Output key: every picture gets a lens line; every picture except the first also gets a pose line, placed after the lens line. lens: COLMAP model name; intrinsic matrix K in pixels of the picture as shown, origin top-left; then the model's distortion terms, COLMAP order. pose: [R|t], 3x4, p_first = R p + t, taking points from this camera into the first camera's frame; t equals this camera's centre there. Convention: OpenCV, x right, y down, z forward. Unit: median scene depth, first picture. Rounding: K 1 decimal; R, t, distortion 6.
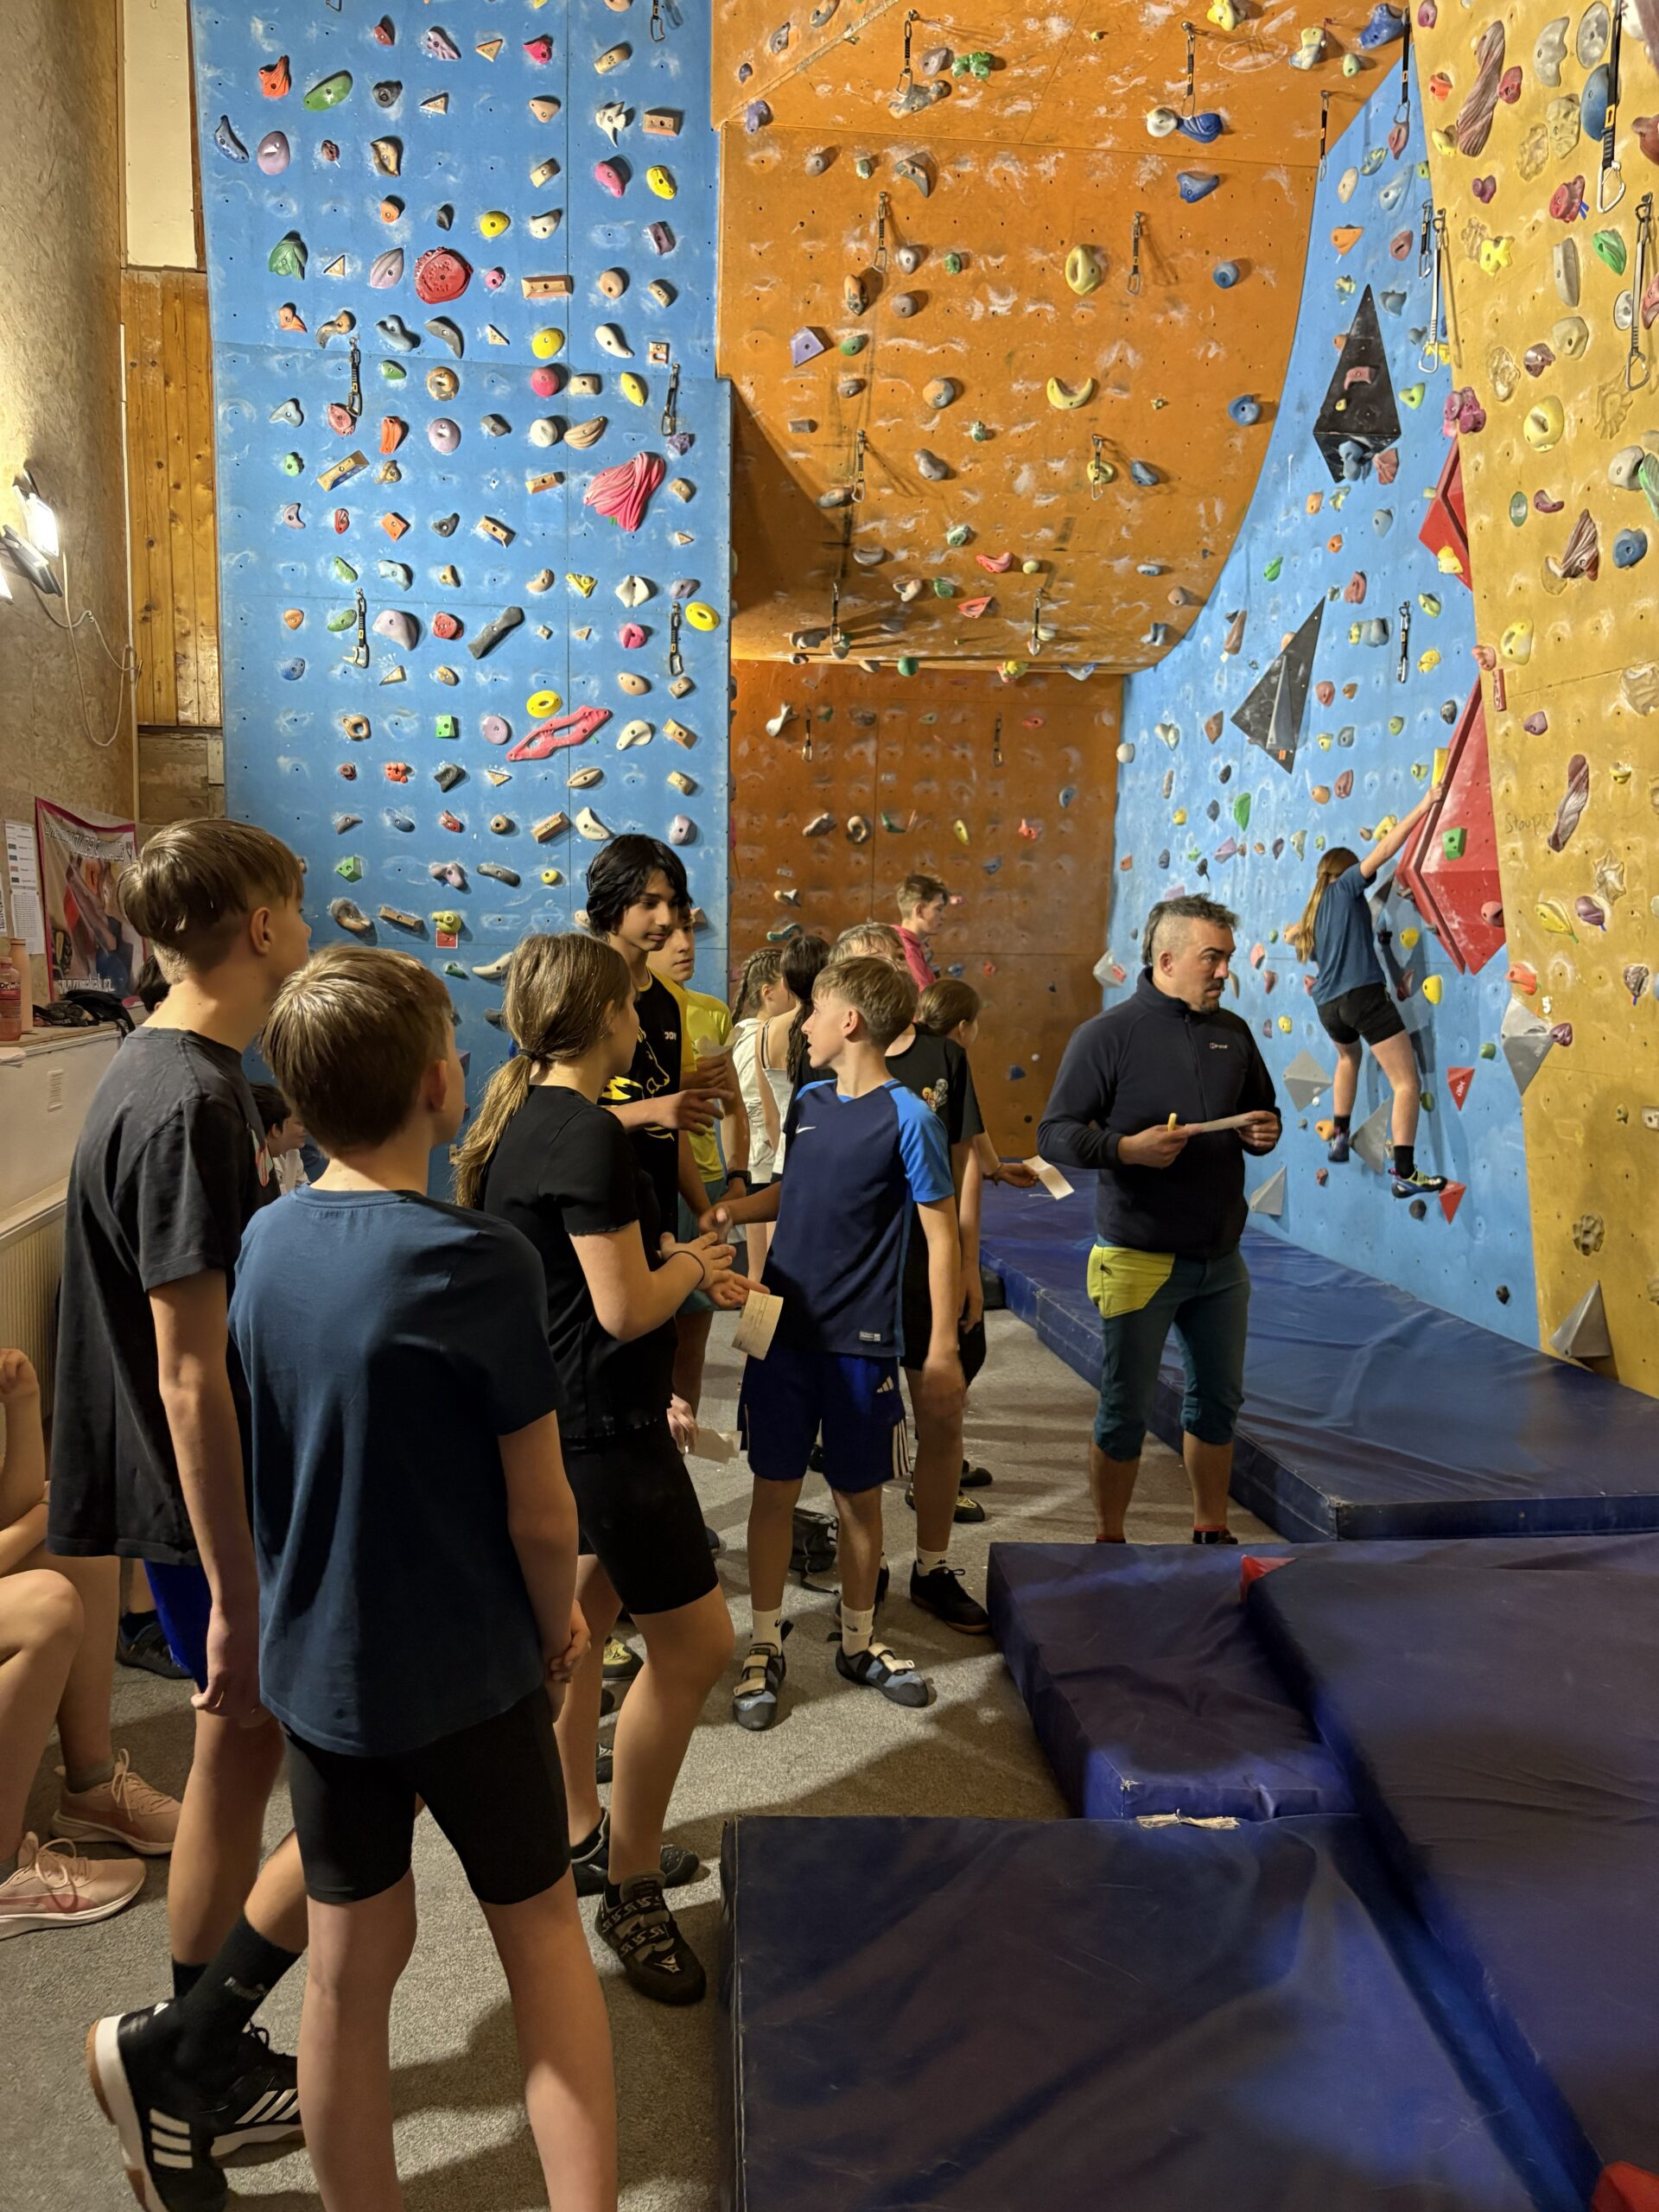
lens RADIAL K [[1679.5, 0, 834.3], [0, 1679.5, 1122.5], [0, 0, 1]] dist [0.008661, 0.008482]
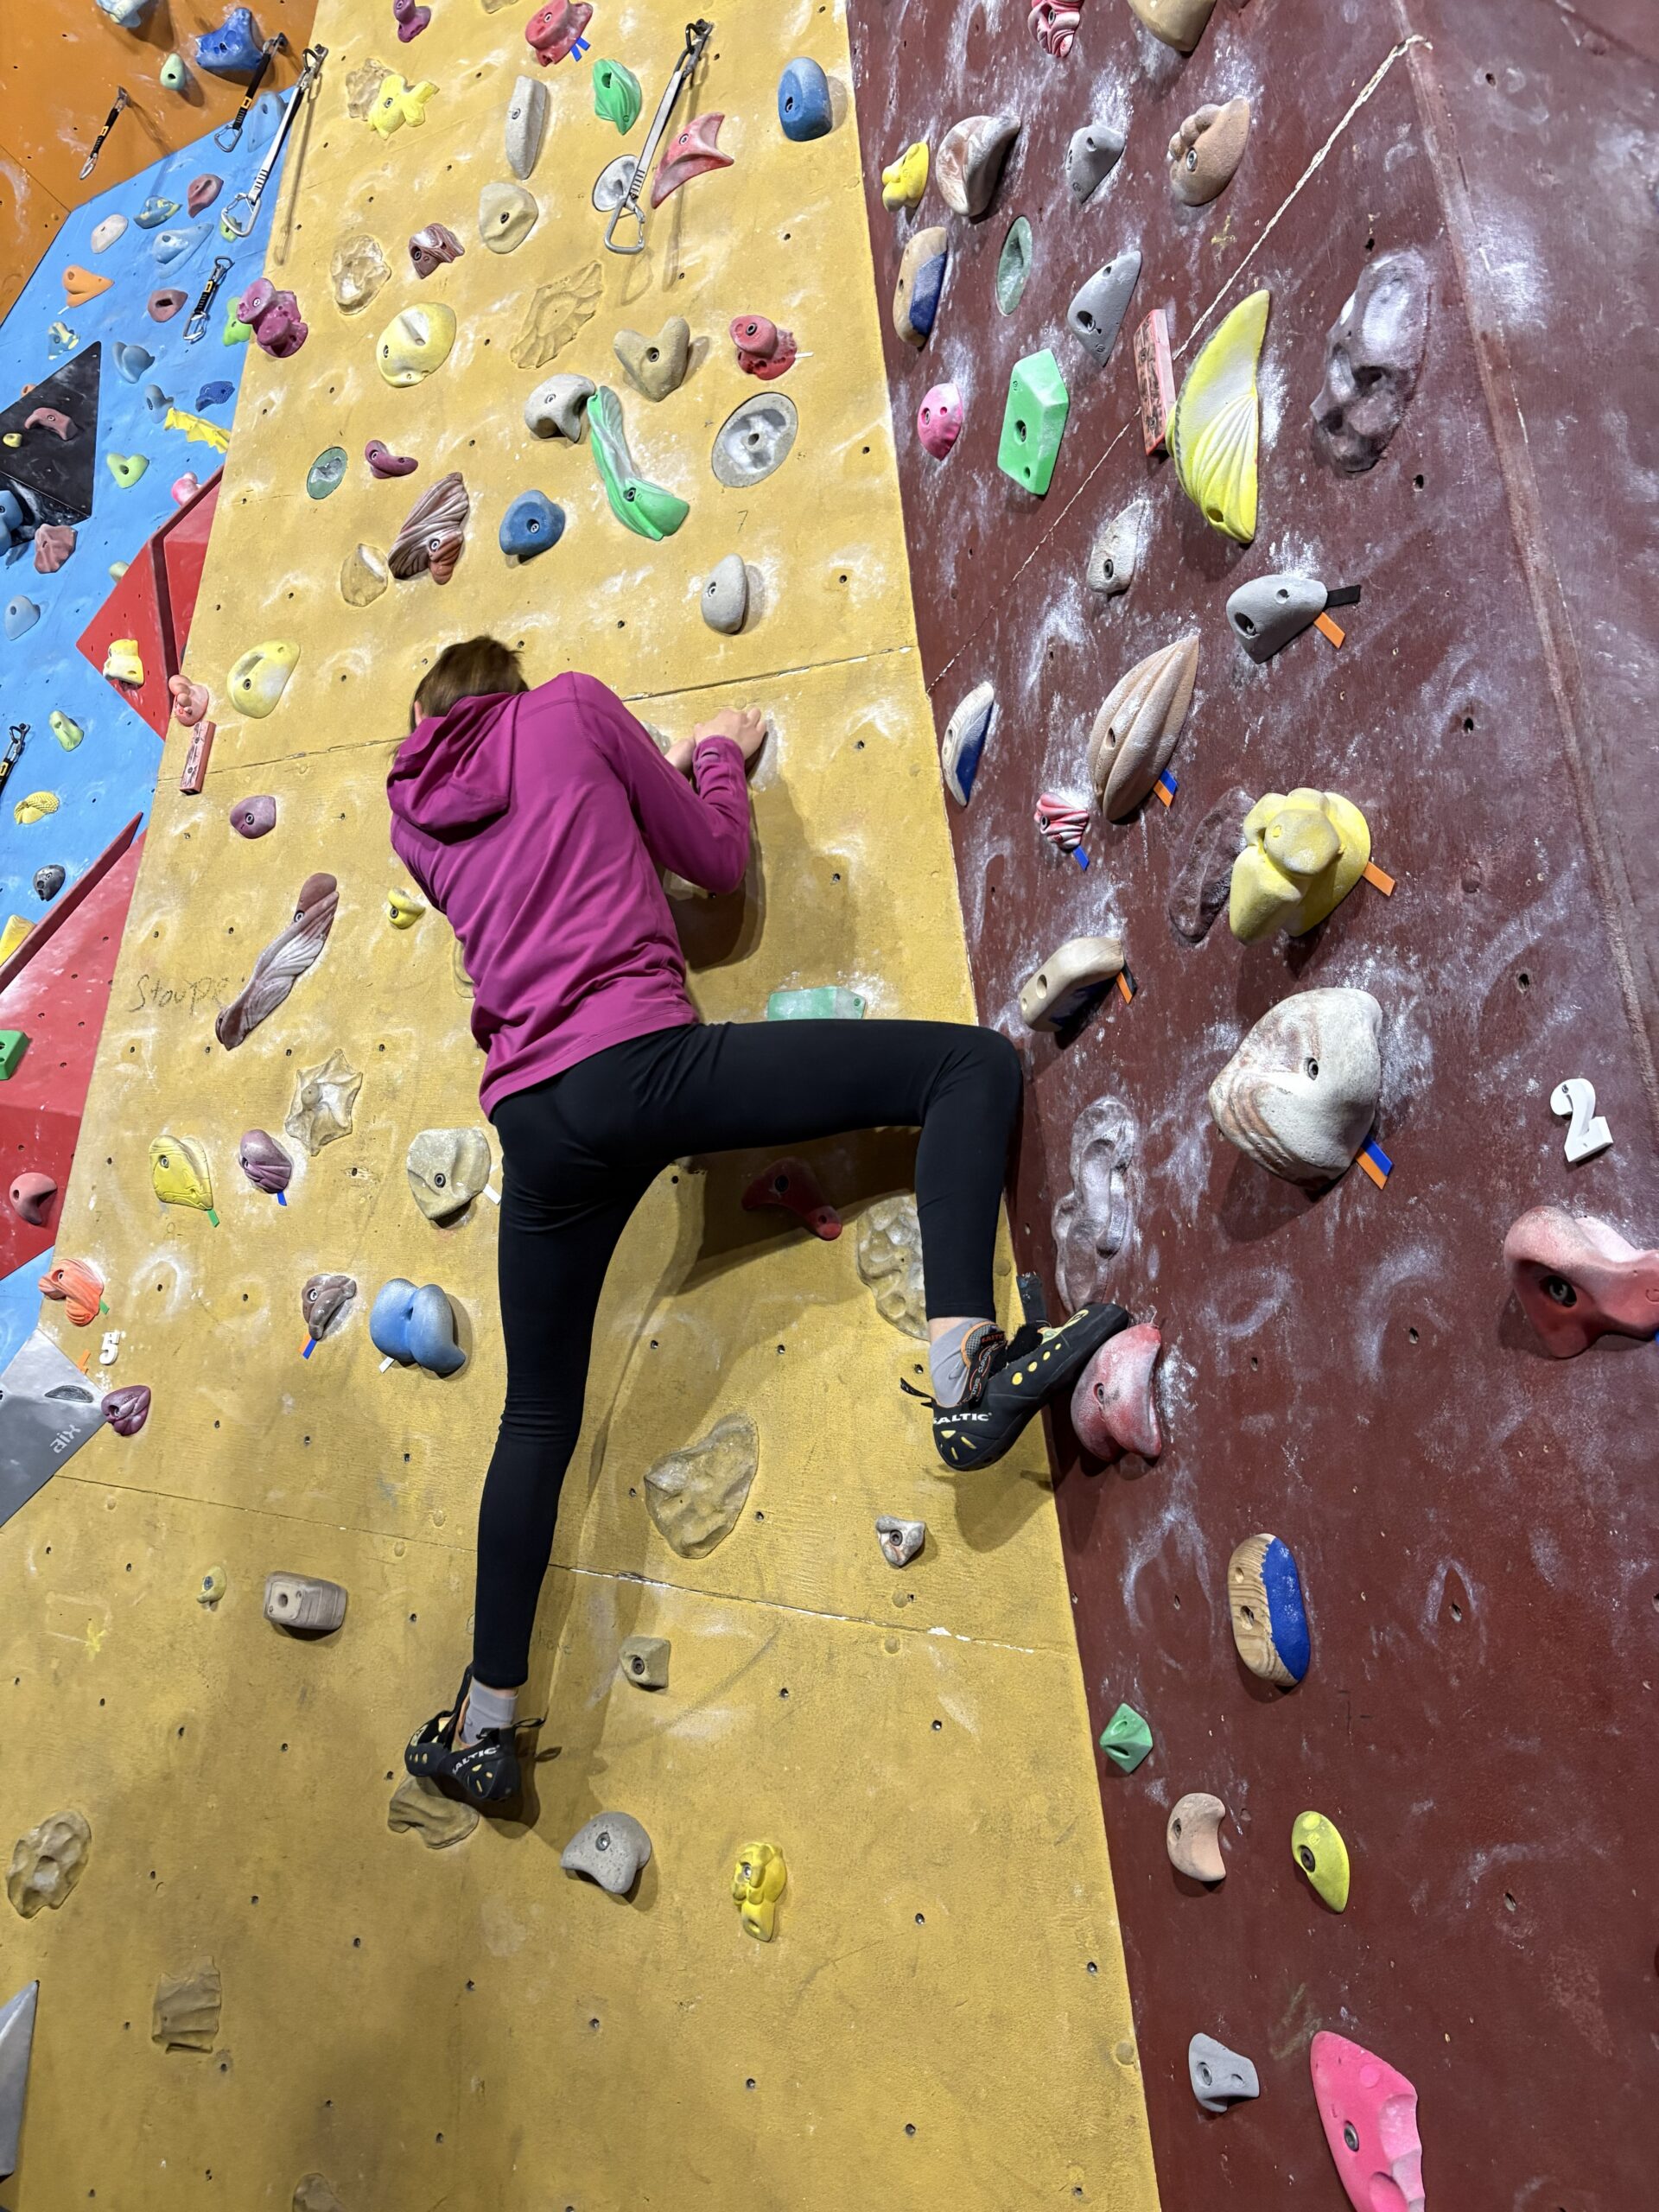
lens RADIAL K [[1669.8, 0, 829.5], [0, 1669.8, 1106.0], [0, 0, 1]] dist [0.019592, -0.002493]
pose [[0.619622, 0.378263, 0.687740, 0.140861], [-0.110447, 0.909514, -0.400733, 0.028765], [-0.777091, 0.172344, 0.605332, 0.391027]]
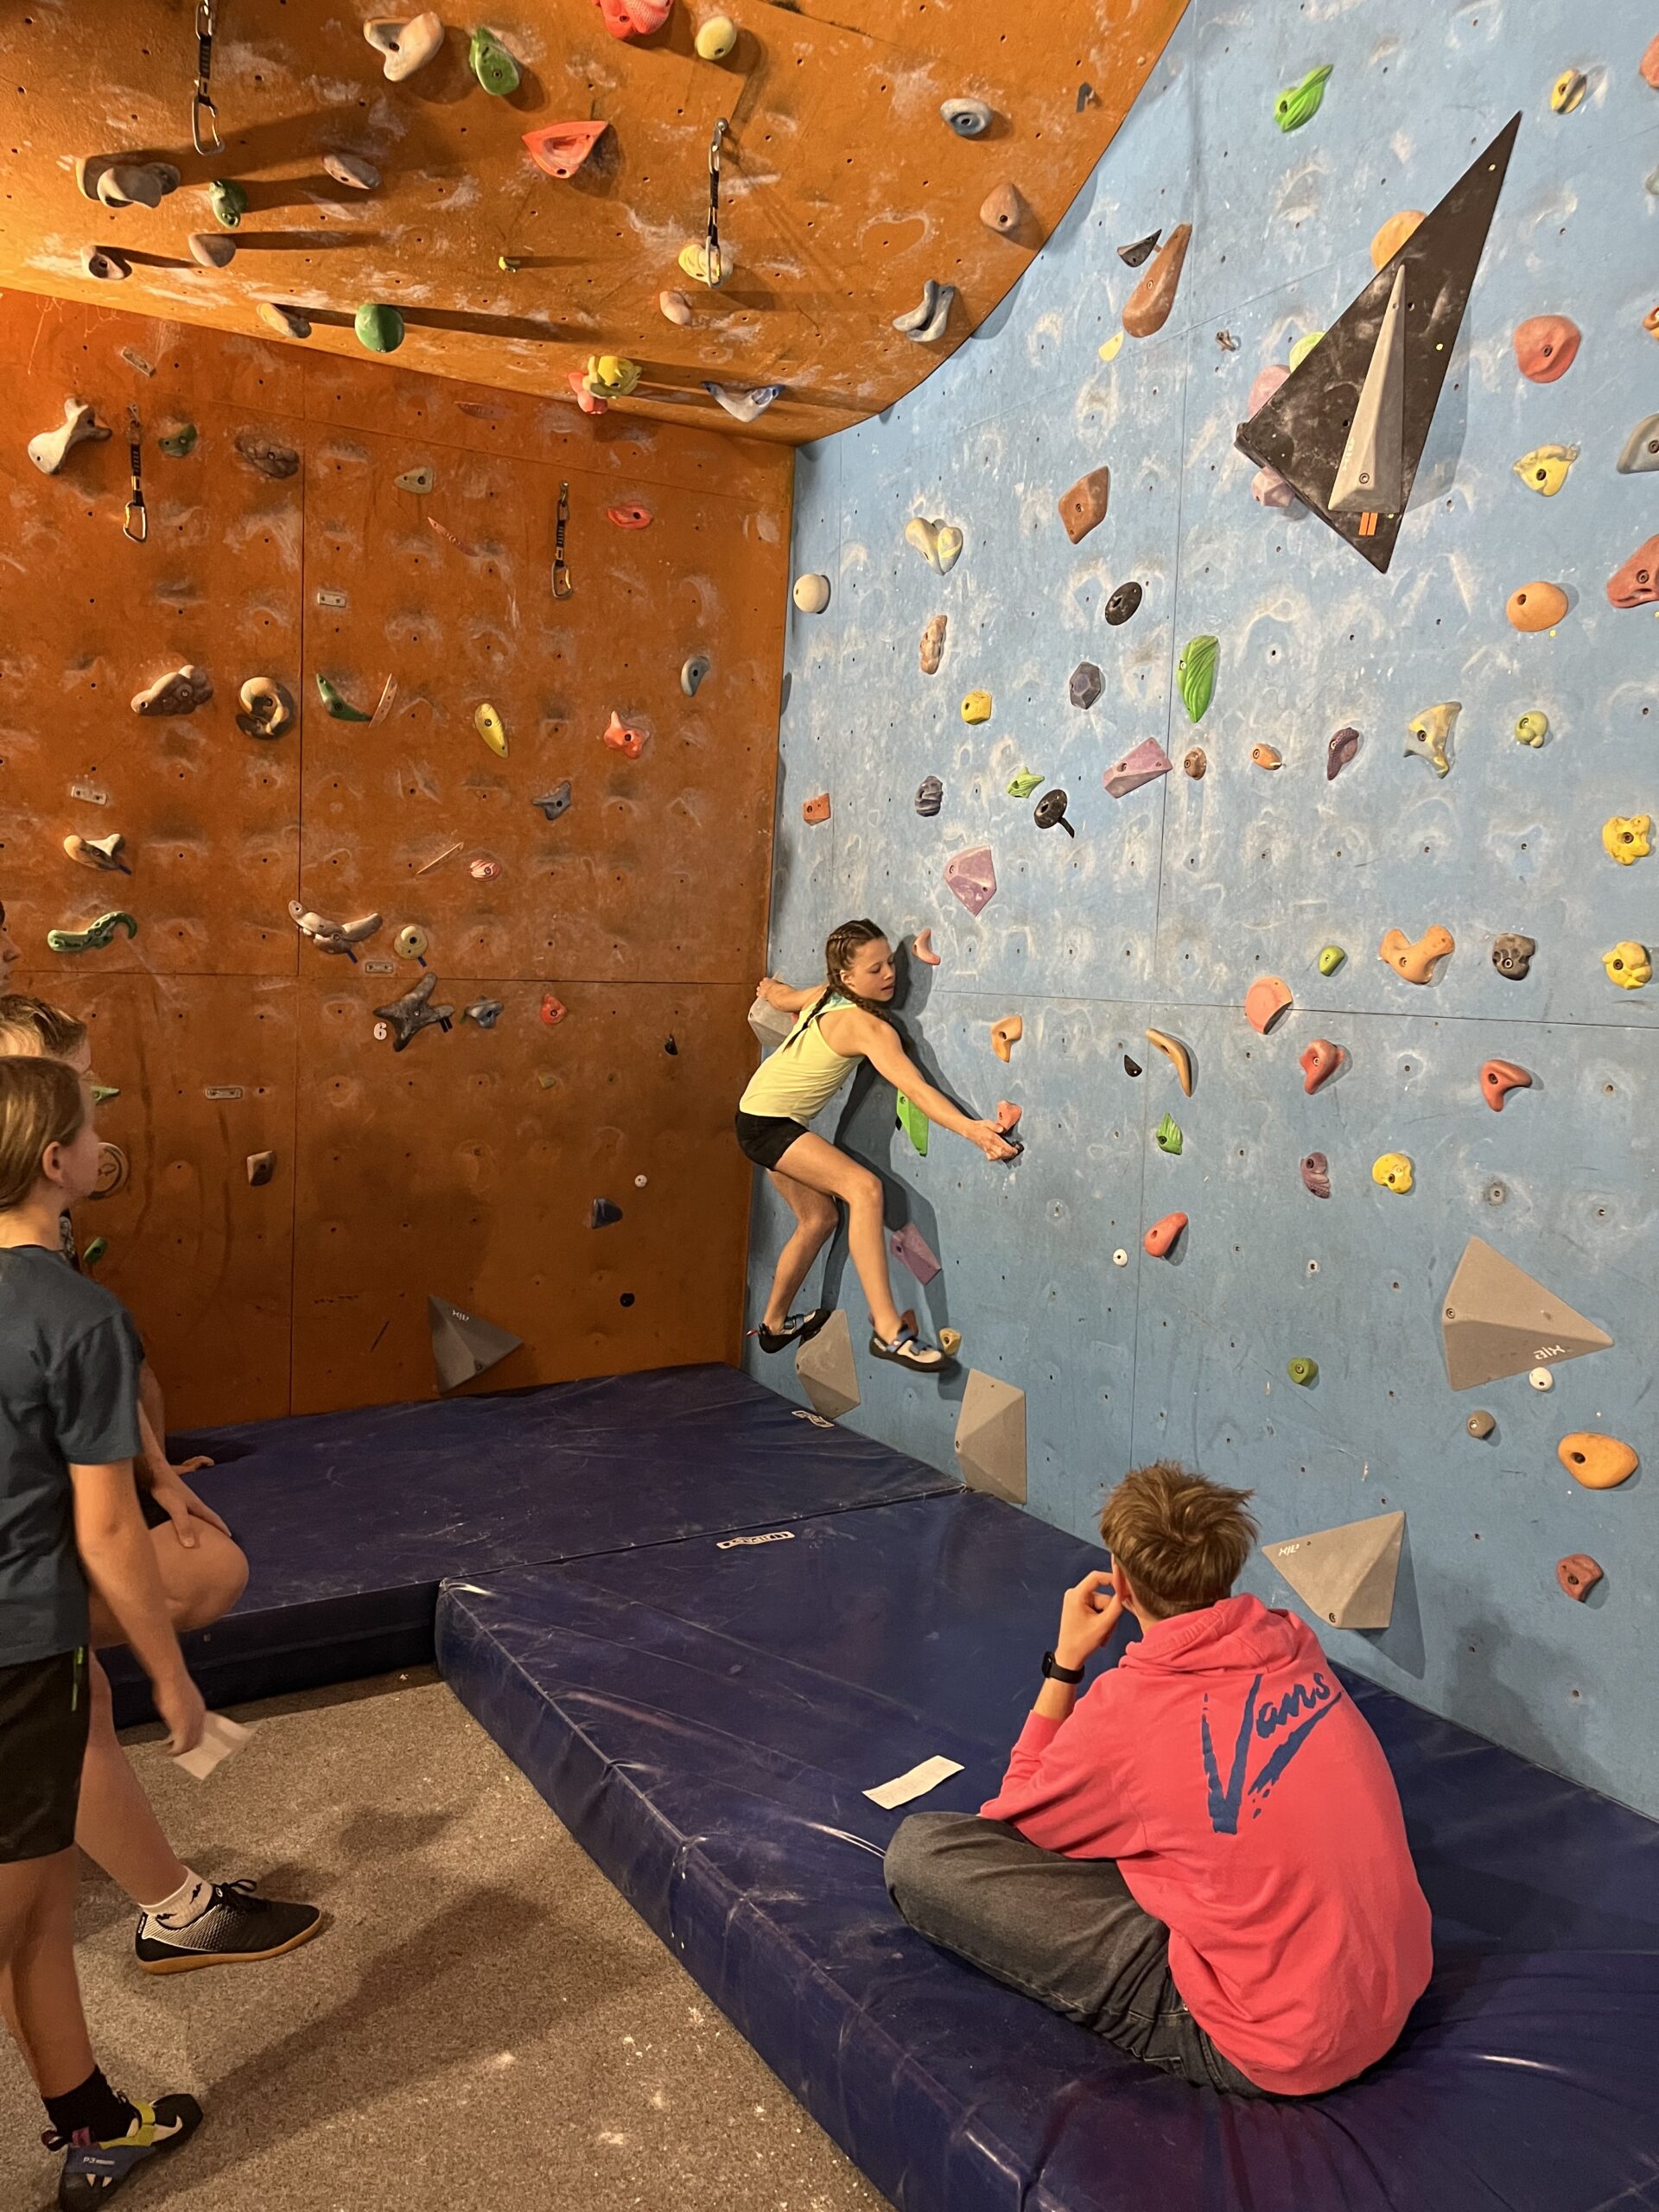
lens RADIAL K [[1665.1, 0, 829.5], [0, 1665.1, 1106.0], [0, 0, 1]] dist [0.054567, -0.071571]
pose [[0.935127, -0.024622, 0.353457, -0.007679], [0.028217, 0.999589, -0.005021, -0.081606], [-0.353189, 0.014669, 0.935437, 0.703934]]
